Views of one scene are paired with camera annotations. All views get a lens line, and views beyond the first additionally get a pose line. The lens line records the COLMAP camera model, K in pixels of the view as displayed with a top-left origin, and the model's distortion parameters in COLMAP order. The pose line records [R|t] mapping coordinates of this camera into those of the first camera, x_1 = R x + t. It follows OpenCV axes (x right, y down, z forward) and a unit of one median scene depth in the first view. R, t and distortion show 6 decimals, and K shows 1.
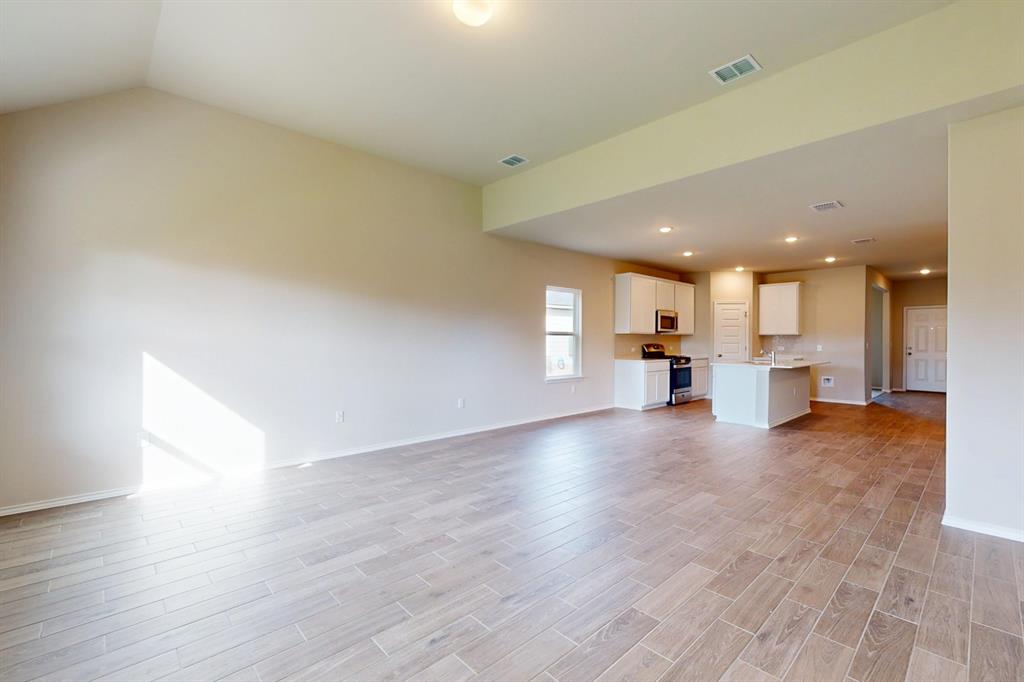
lens RADIAL K [[446.4, 0, 510.2], [0, 446.4, 342.1], [0, 0, 1]] dist [-0.000911, 0.000134]
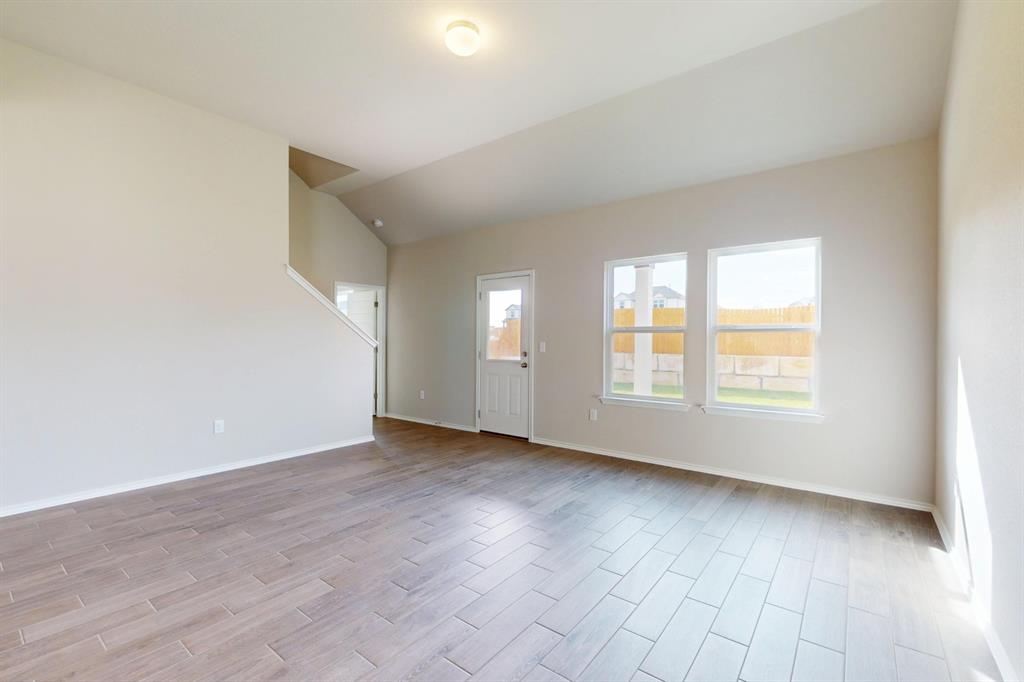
lens RADIAL K [[446.4, 0, 511.7], [0, 446.4, 344.4], [0, 0, 1]] dist [-0.000911, 0.000134]
pose [[-0.987162, -0.005329, -0.159634, -0.010177], [-0.007857, 0.999853, 0.015208, -0.003205], [0.159529, 0.016267, -0.987059, 0.695466]]
